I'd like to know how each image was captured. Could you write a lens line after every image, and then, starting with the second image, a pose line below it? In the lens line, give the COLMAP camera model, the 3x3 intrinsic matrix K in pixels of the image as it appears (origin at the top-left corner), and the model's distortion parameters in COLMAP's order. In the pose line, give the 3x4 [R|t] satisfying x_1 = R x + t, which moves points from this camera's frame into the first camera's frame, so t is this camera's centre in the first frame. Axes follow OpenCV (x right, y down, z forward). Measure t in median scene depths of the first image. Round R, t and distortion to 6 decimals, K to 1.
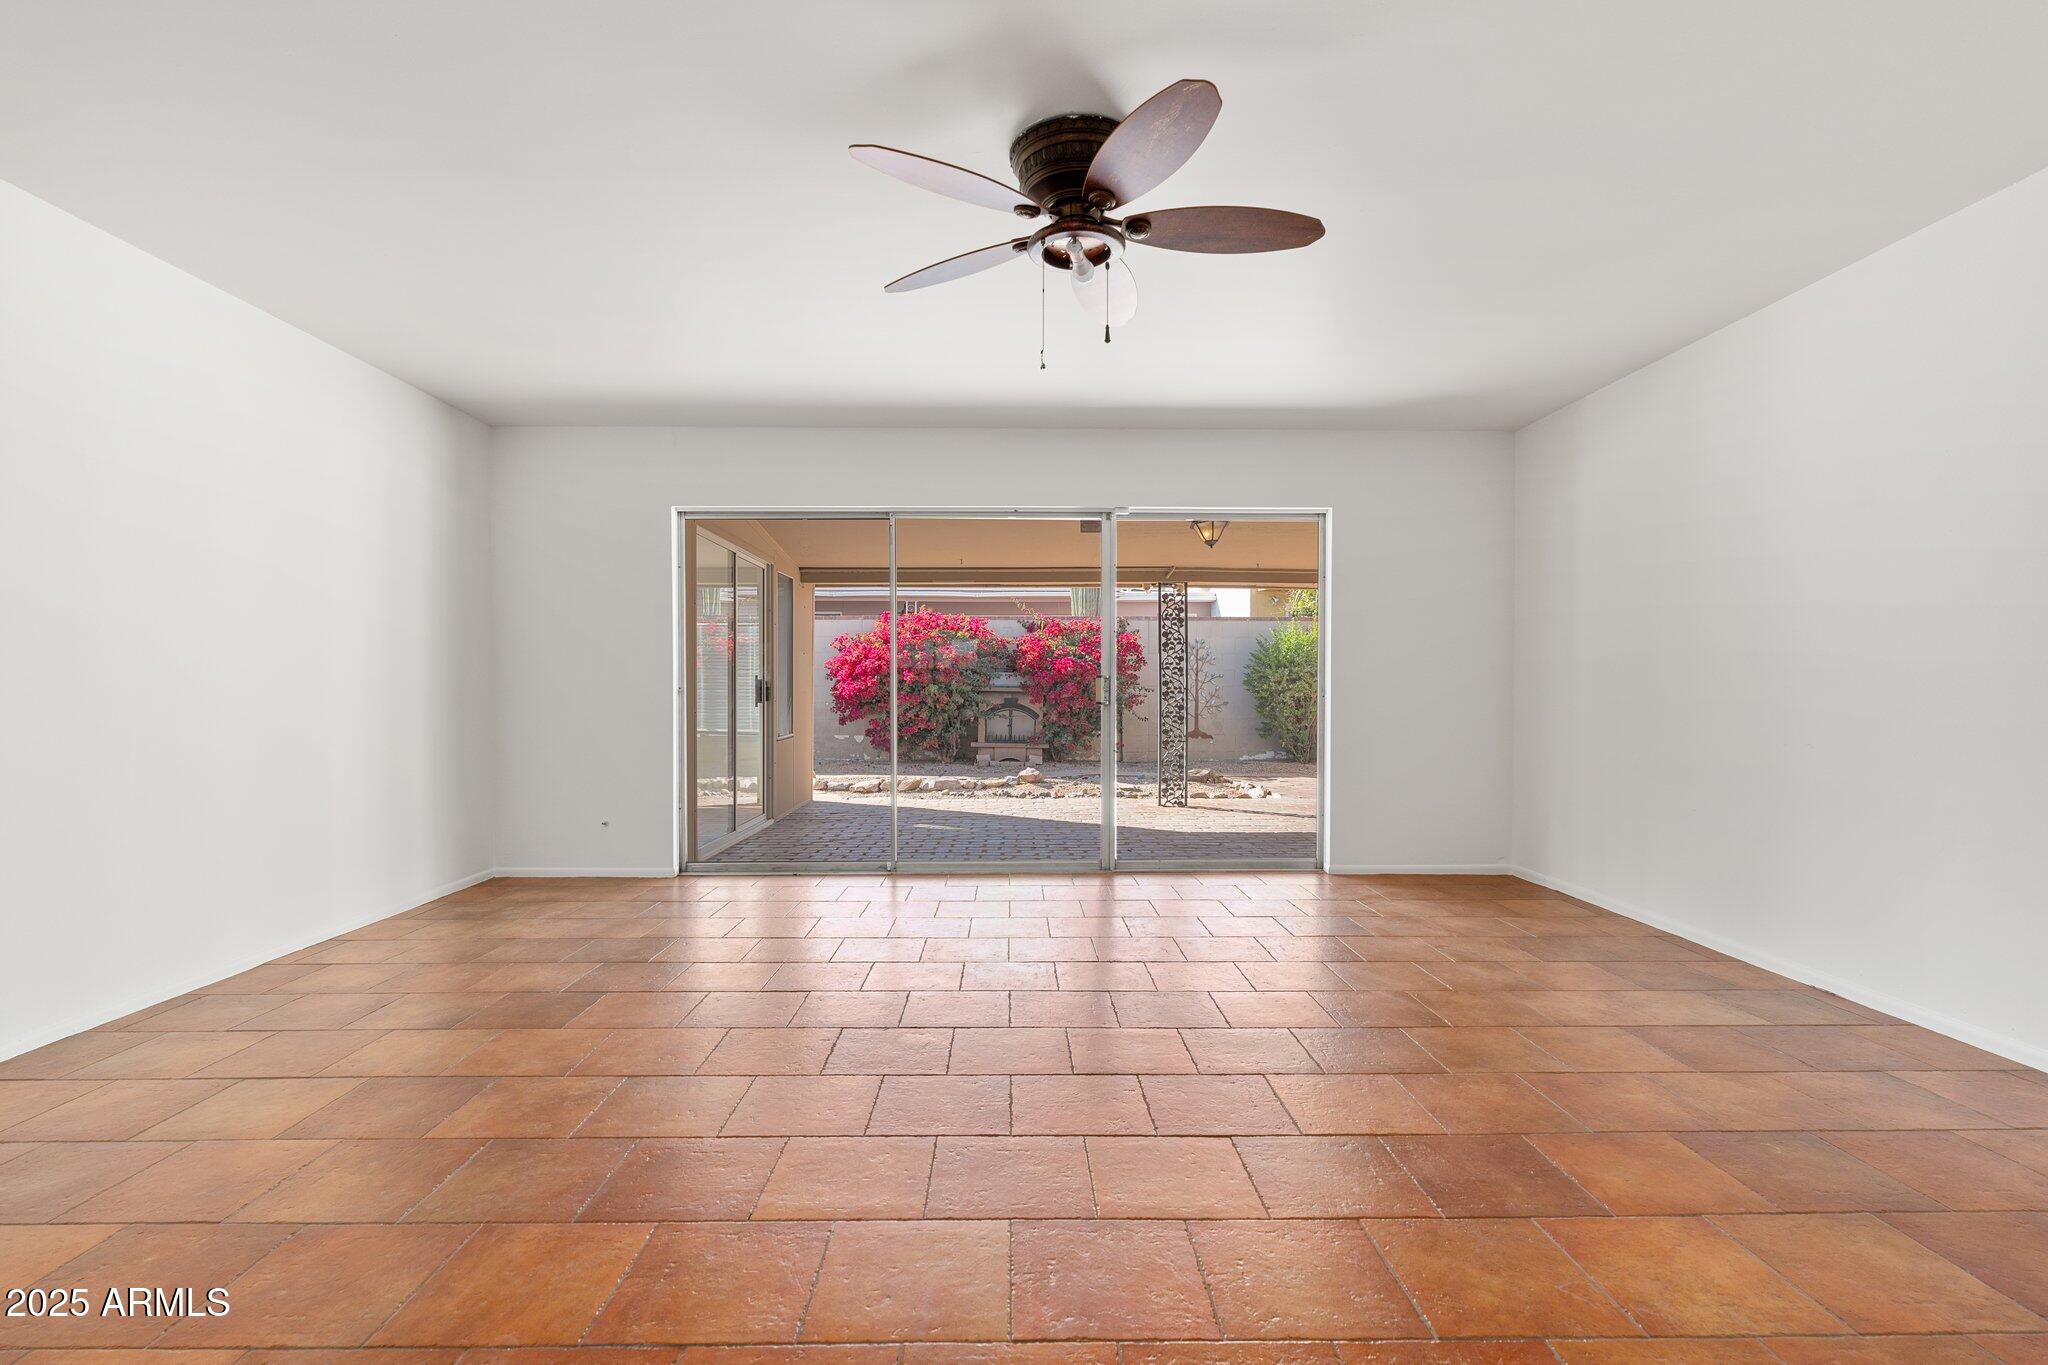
lens RADIAL K [[903.0, 0, 1045.4], [0, 903.0, 688.8], [0, 0, 1]] dist [-0.004584, 0.001170]
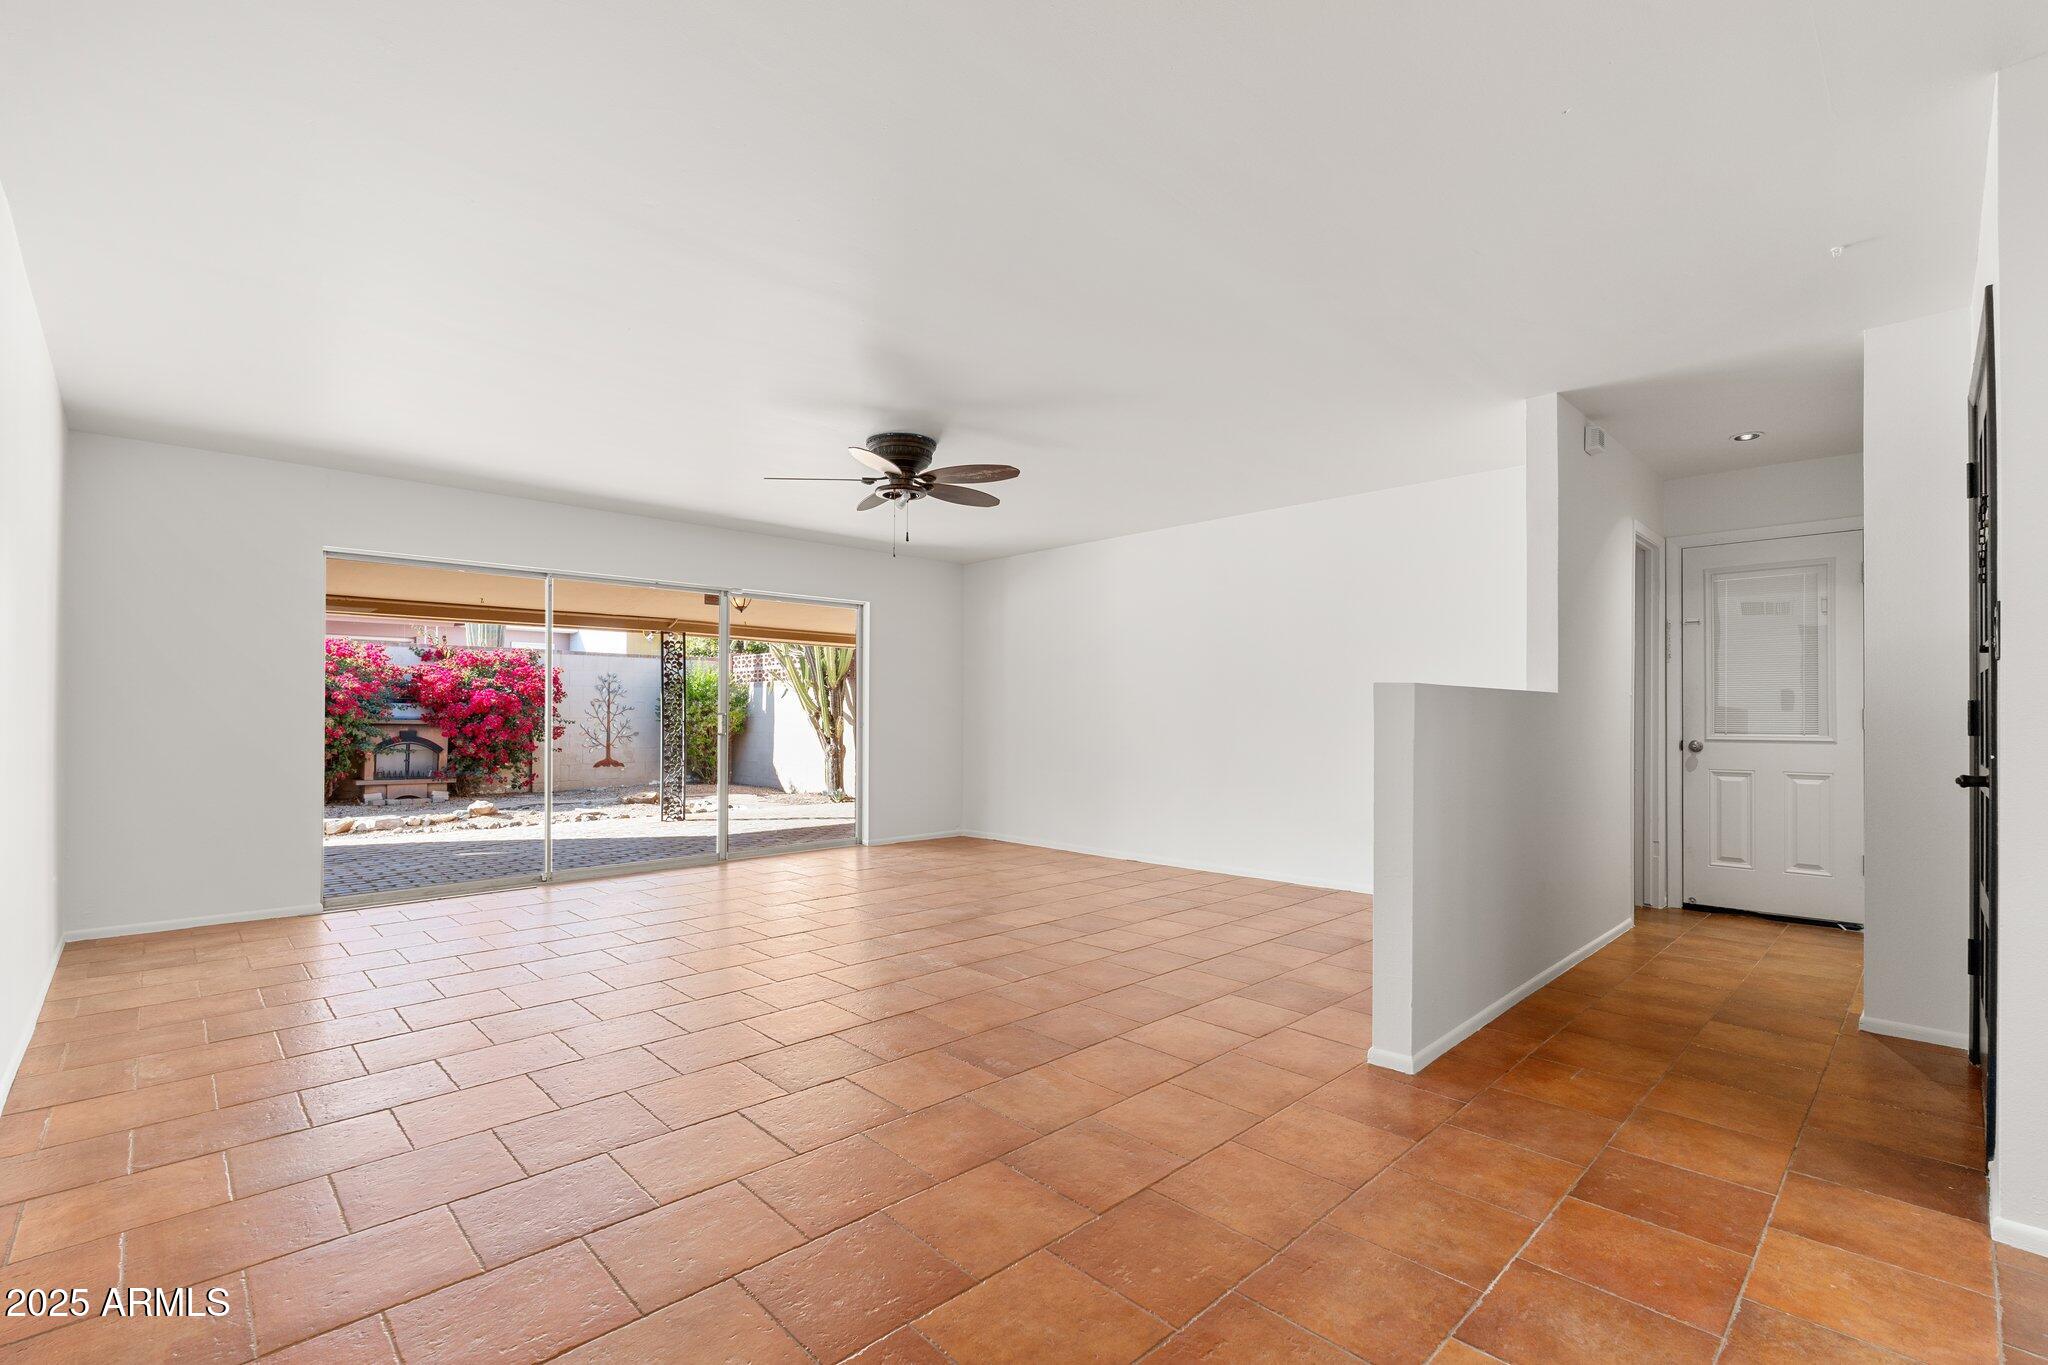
lens RADIAL K [[903.0, 0, 1002.4], [0, 903.0, 692.6], [0, 0, 1]] dist [-0.004584, 0.001170]
pose [[0.742683, 0.016207, 0.669447, -0.264013], [0.002021, 0.999648, -0.026443, -0.004480], [-0.669640, 0.020992, 0.742389, -0.132931]]
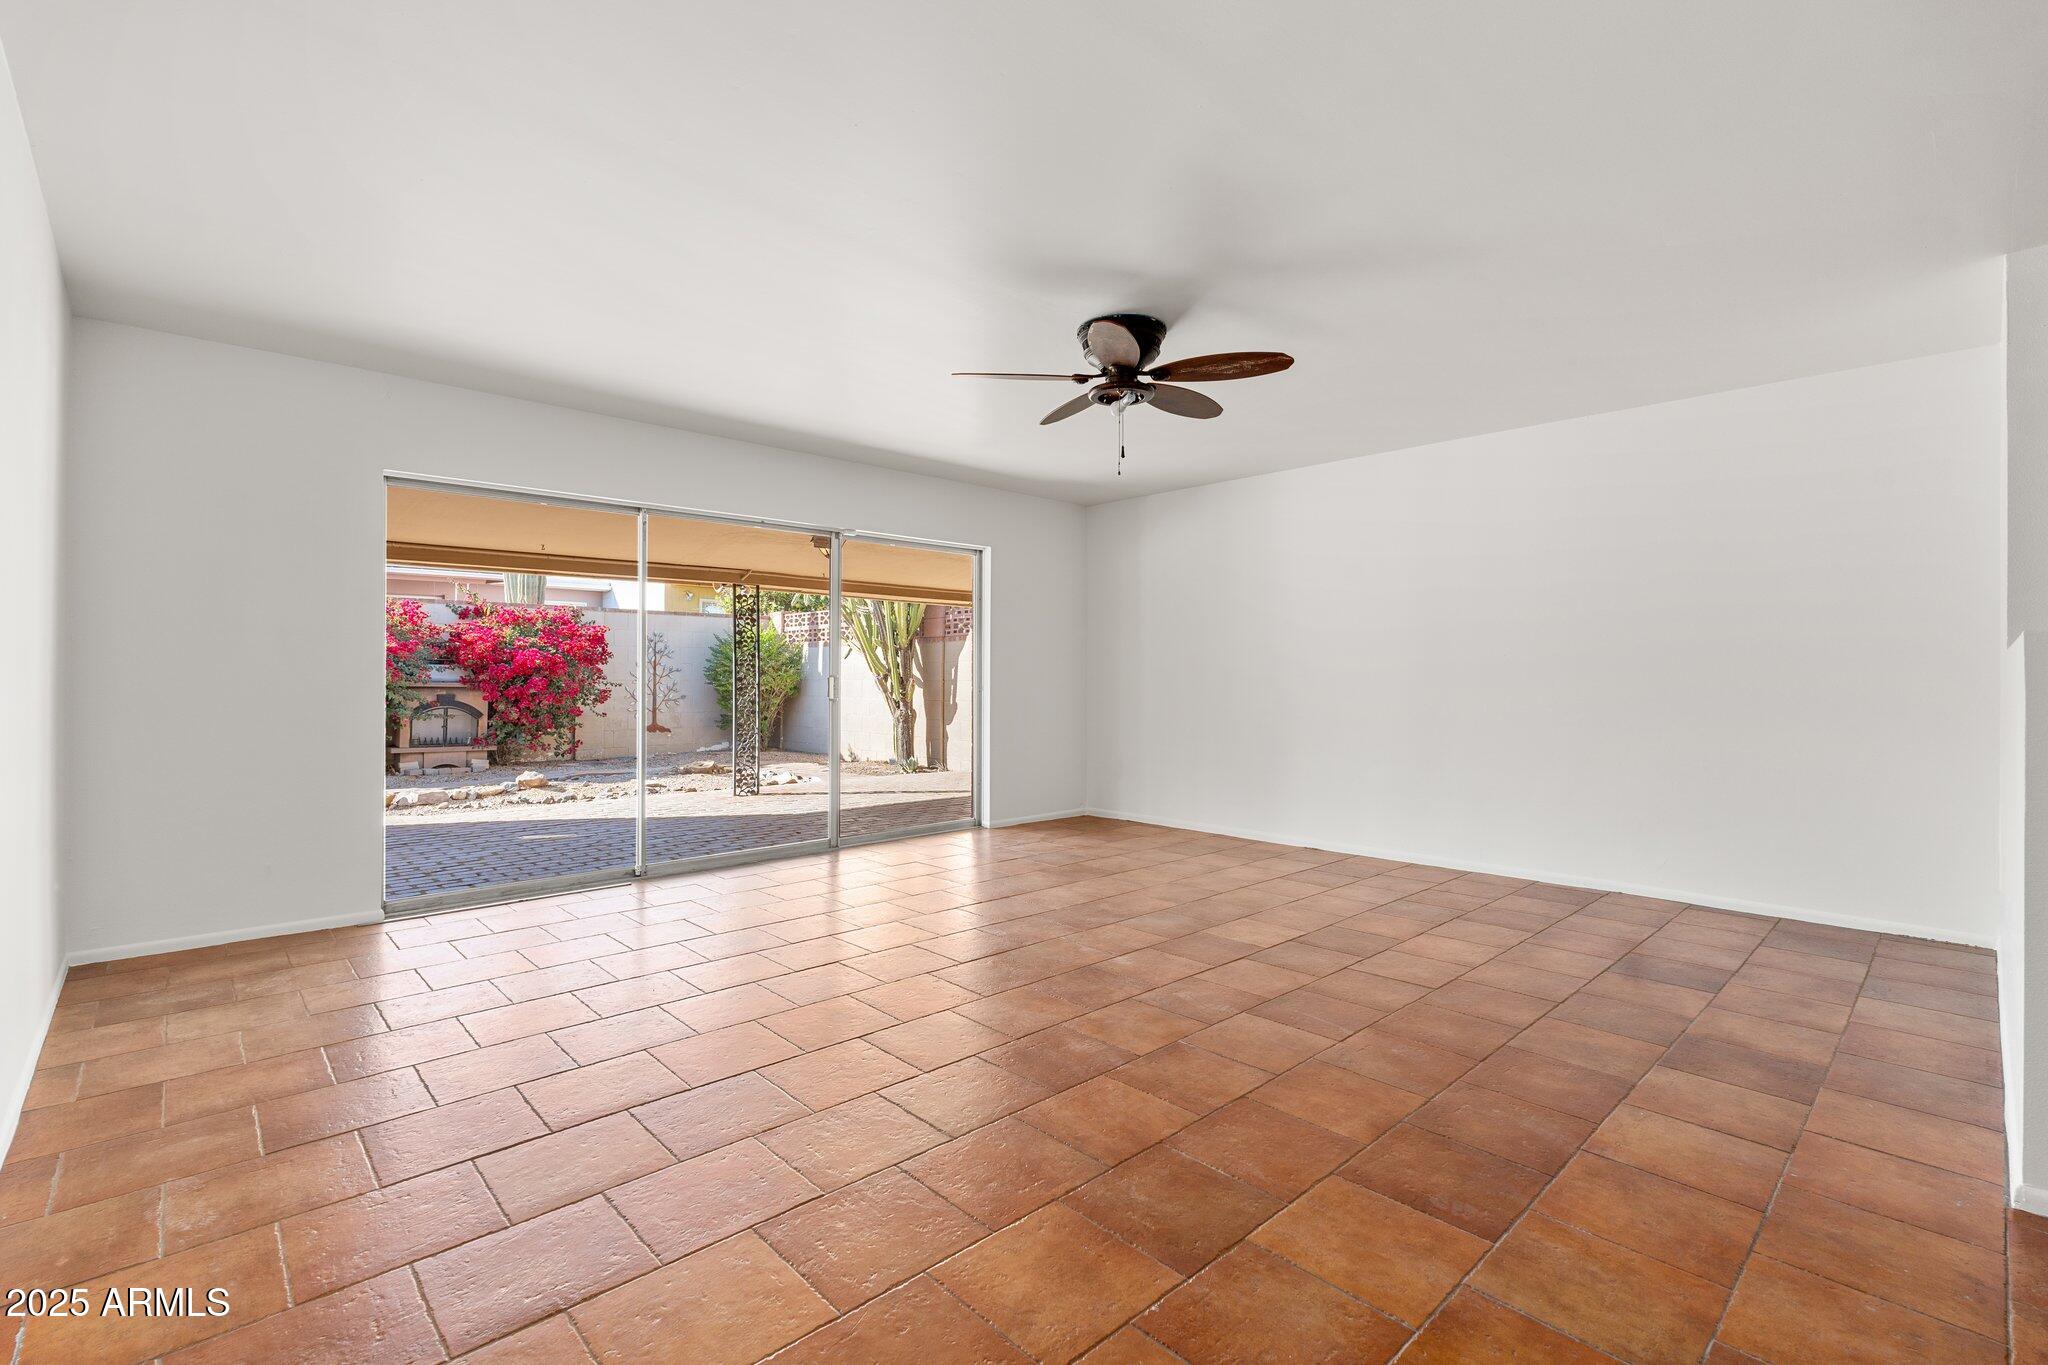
lens RADIAL K [[903.0, 0, 997.2], [0, 903.0, 656.6], [0, 0, 1]] dist [-0.004584, 0.001170]
pose [[0.751803, 0.014199, 0.659235, -0.269294], [0.002099, 0.999712, -0.023925, -0.005246], [-0.659384, 0.019371, 0.751556, 0.006226]]
